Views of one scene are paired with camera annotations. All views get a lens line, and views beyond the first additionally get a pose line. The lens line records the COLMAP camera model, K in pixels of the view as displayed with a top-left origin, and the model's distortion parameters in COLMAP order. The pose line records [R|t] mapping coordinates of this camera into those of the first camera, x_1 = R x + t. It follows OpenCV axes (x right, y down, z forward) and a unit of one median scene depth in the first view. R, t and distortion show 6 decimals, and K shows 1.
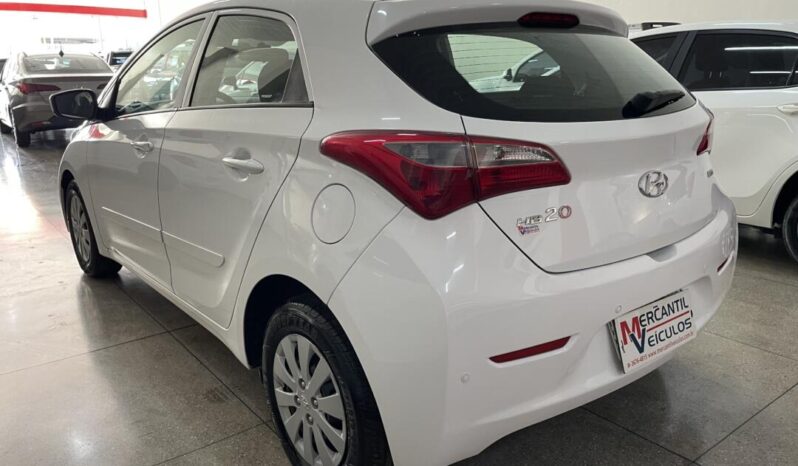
lens RADIAL K [[596.0, 0, 399.7], [0, 596.0, 232.8], [0, 0, 1]] dist [0.058628, -0.001119]
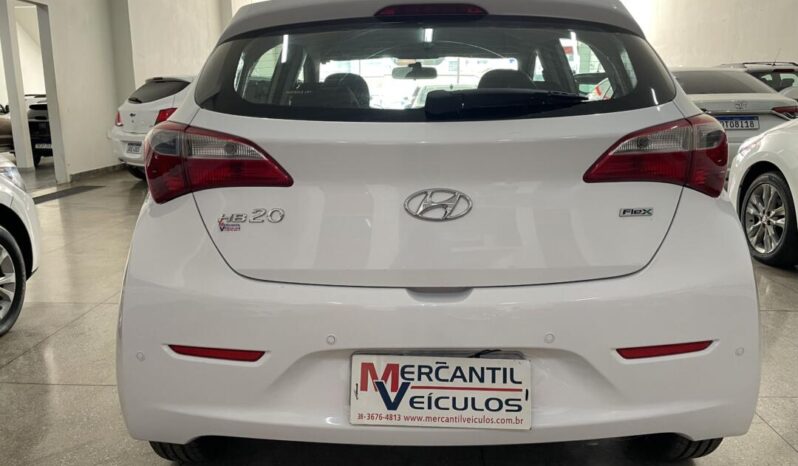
lens RADIAL K [[596.0, 0, 400.1], [0, 596.0, 210.0], [0, 0, 1]] dist [0.058628, -0.001119]
pose [[0.765544, 0.130950, -0.629916, 0.862723], [-0.168317, 0.985733, 0.000360, -0.066175], [0.620976, 0.105750, 0.776663, 0.345817]]
